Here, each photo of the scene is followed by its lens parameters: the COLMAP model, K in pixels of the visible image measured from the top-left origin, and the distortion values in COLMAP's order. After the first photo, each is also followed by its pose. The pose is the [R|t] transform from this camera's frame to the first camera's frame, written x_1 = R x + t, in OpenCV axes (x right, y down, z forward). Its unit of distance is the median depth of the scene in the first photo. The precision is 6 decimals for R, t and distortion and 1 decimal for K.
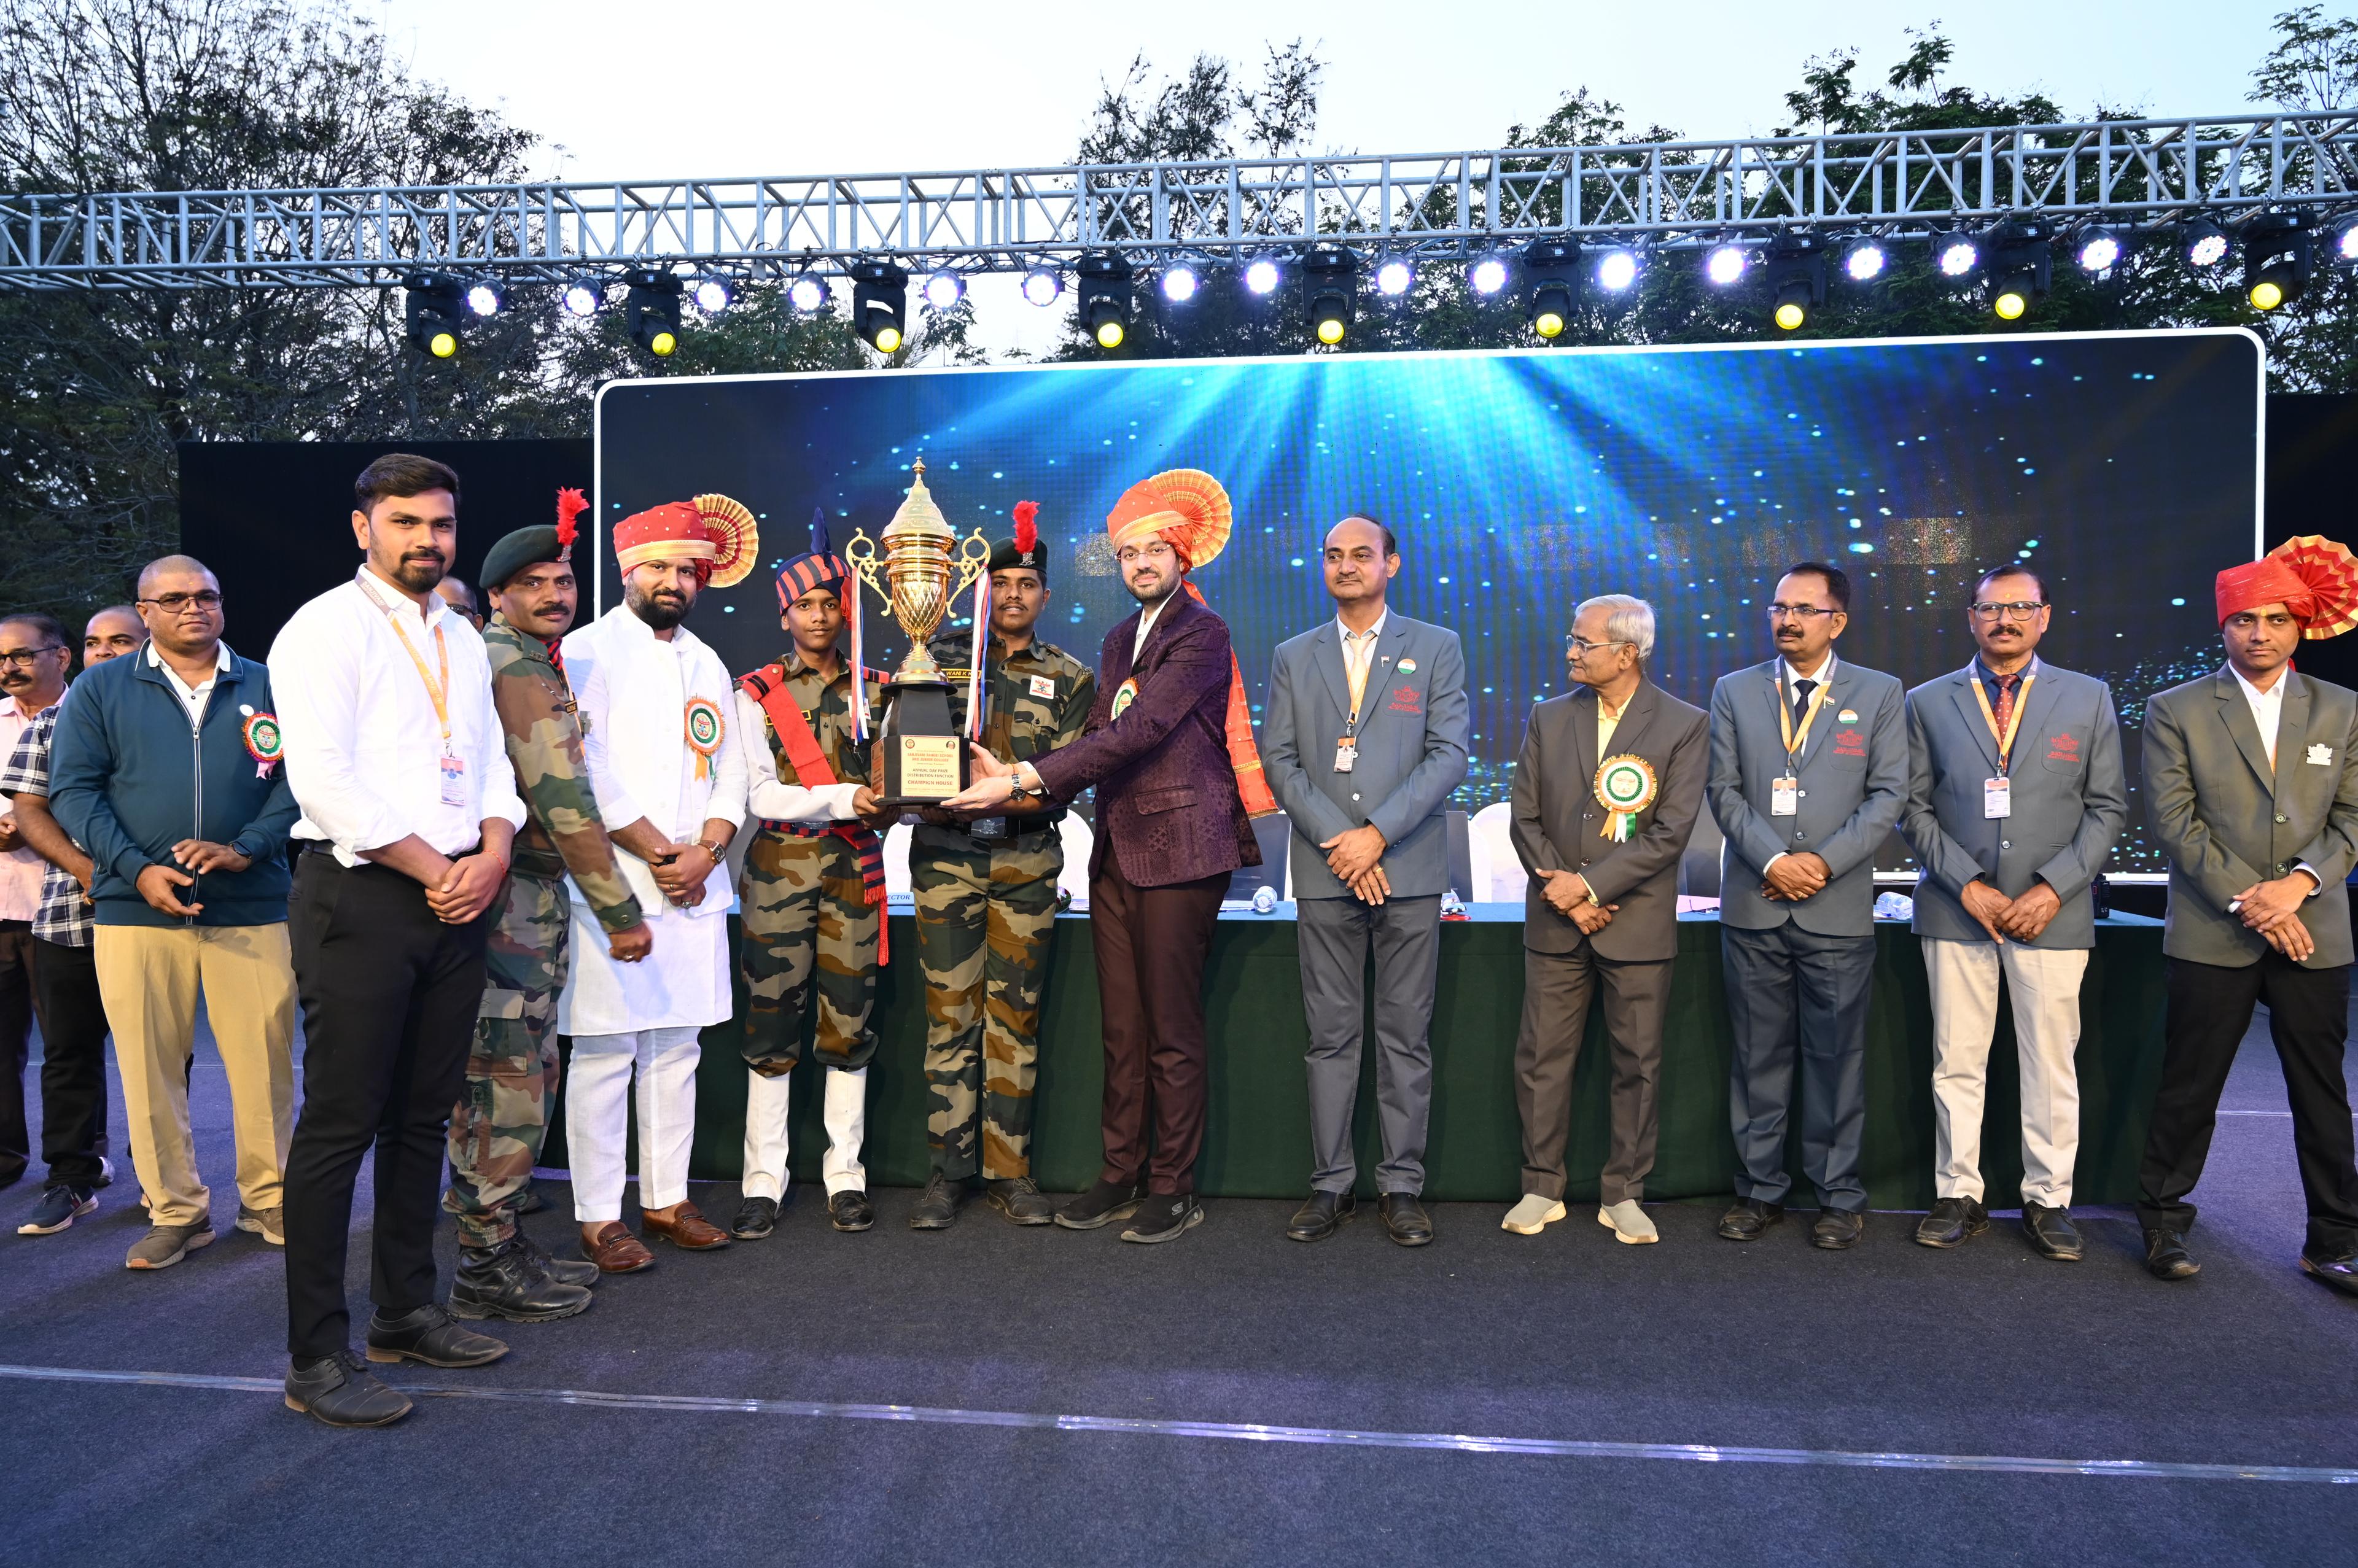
lens RADIAL K [[1709.0, 0, 1197.9], [0, 1709.0, 771.7], [0, 0, 1]] dist [-0.003062, -0.006189]
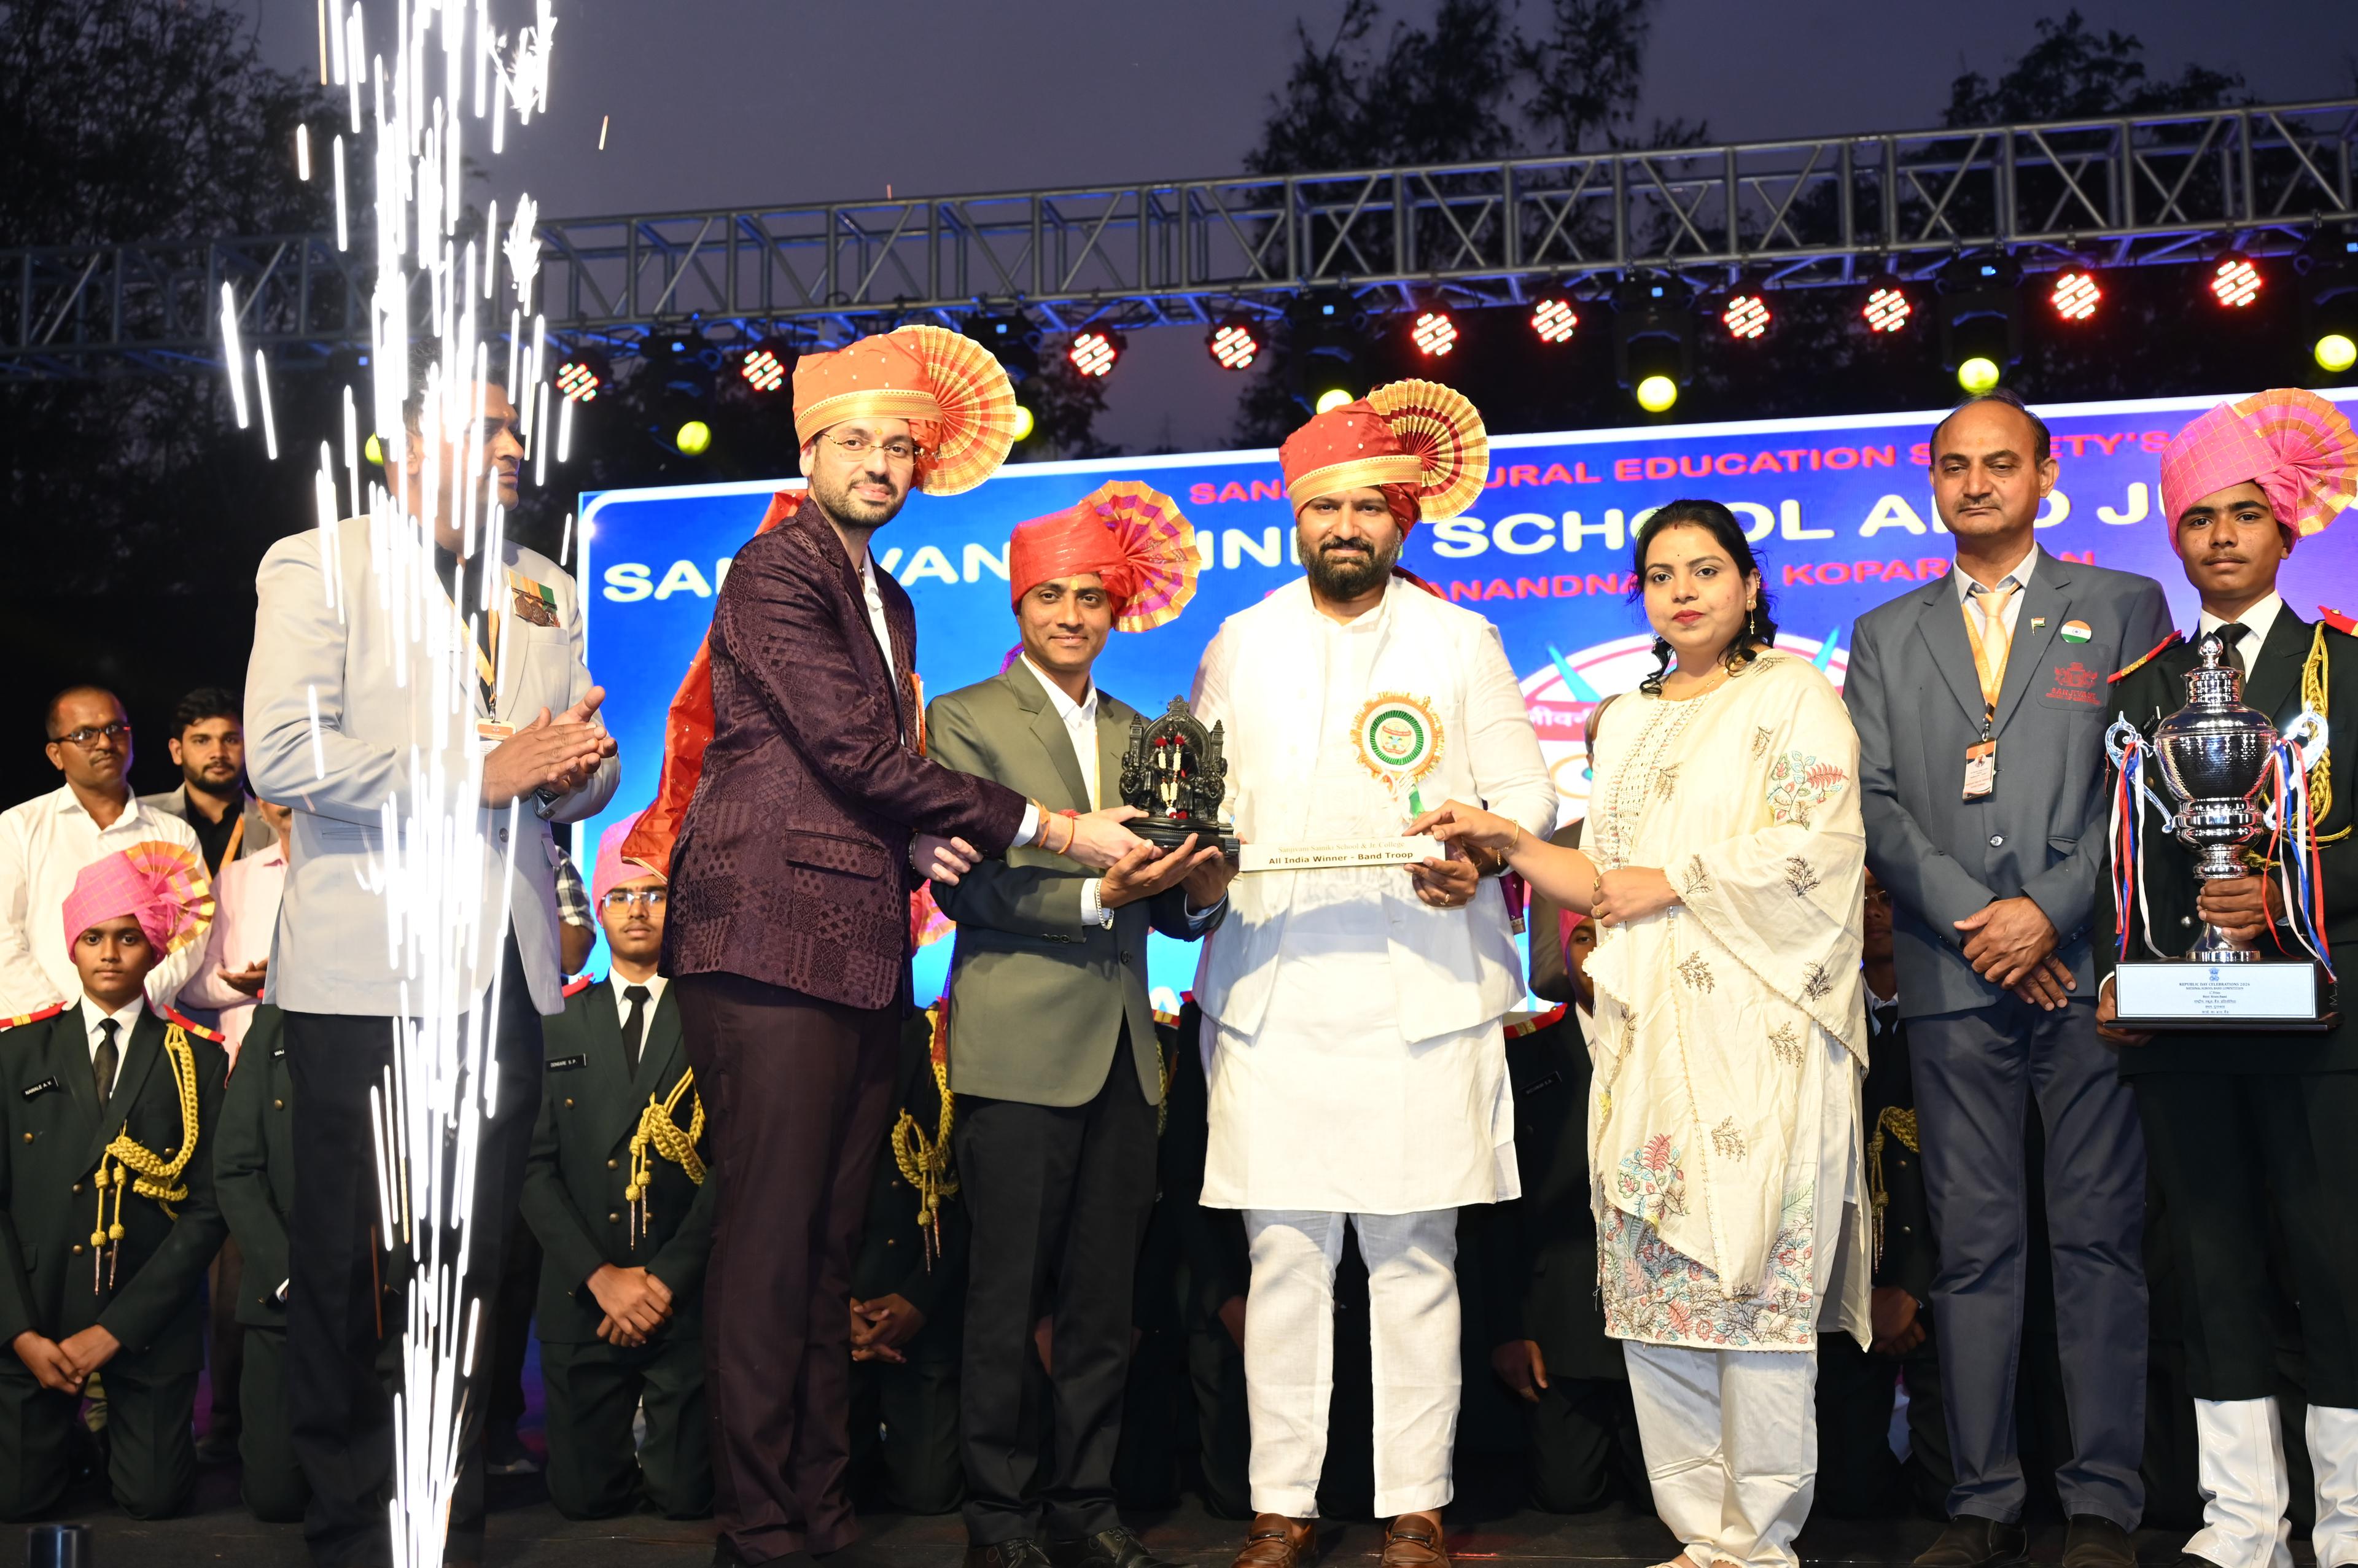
lens RADIAL K [[2885.2, 0, 1239.3], [0, 2885.2, 768.5], [0, 0, 1]] dist [0.021260, 0.000000]
pose [[0.996818, -0.017711, -0.077717, 0.000099], [0.007227, 0.991068, -0.133163, 0.018235], [0.079381, 0.132177, 0.988042, -0.053591]]
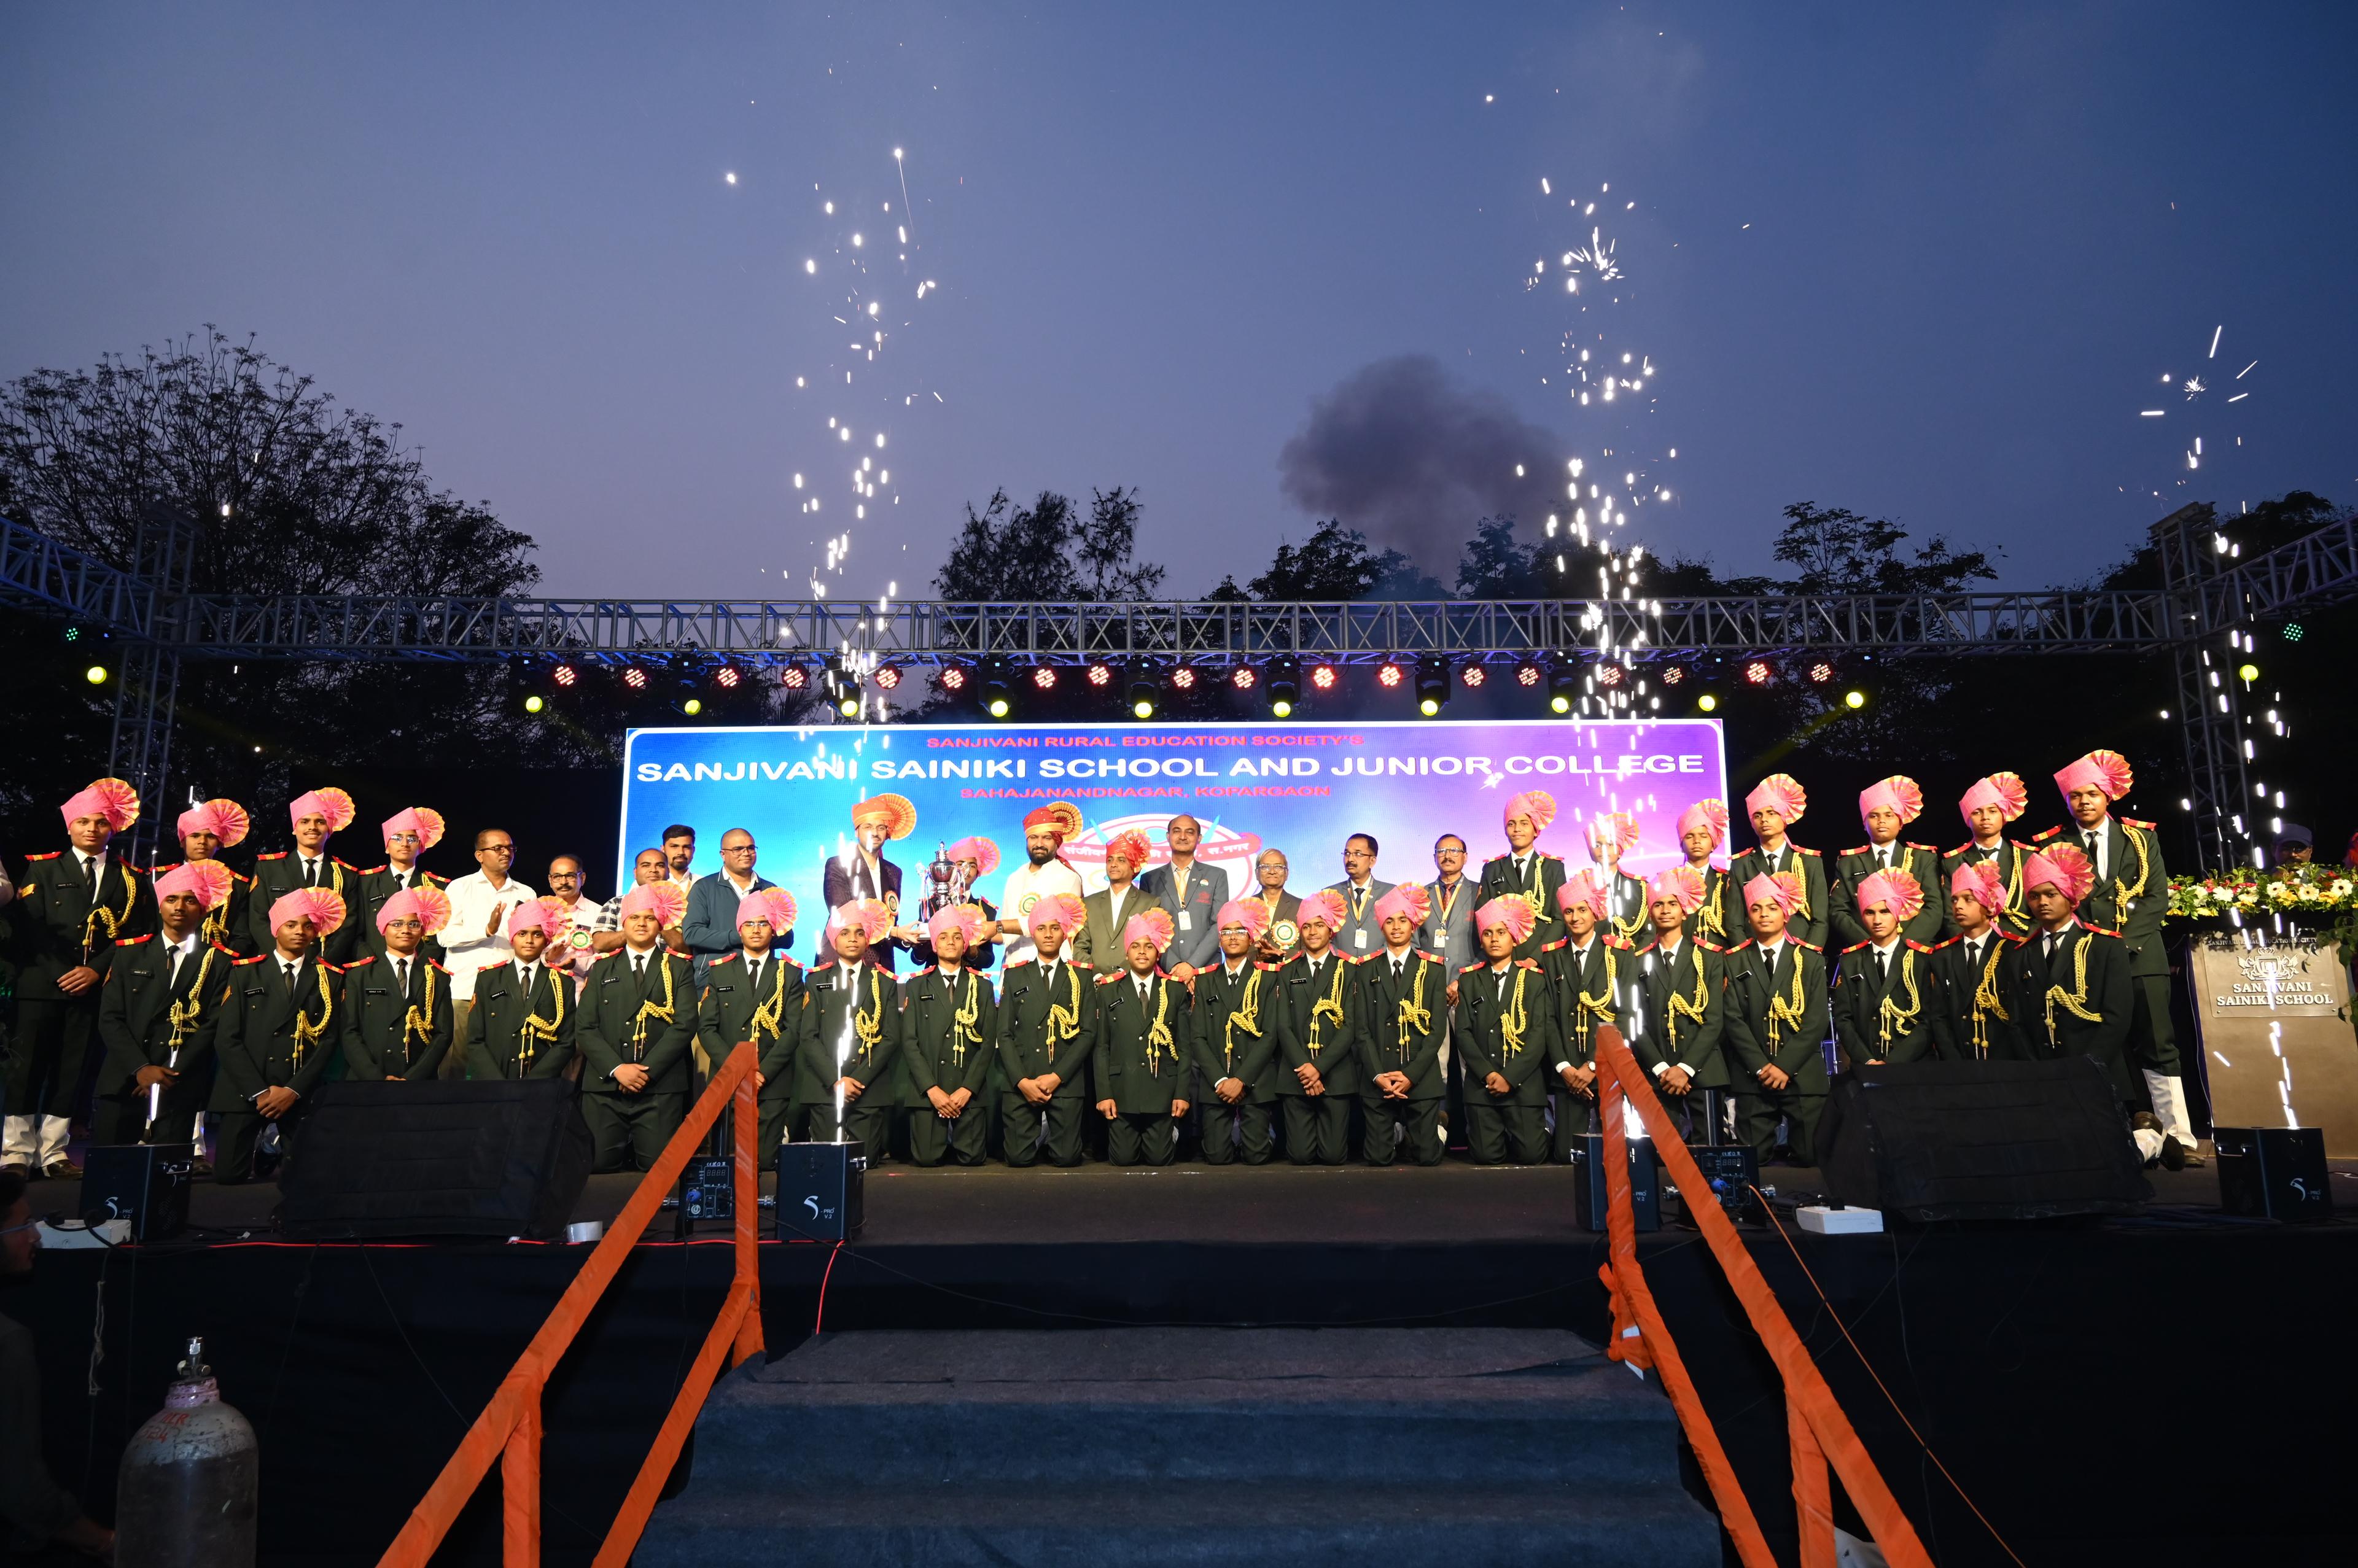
lens RADIAL K [[1497.1, 0, 1184.4], [0, 1497.1, 780.1], [0, 0, 1]] dist [-0.002031, -0.000848]
pose [[0.994323, 0.018187, 0.104834, -0.010784], [0.002165, 0.981621, -0.190829, 0.026413], [-0.106378, 0.189973, 0.976009, -0.131738]]
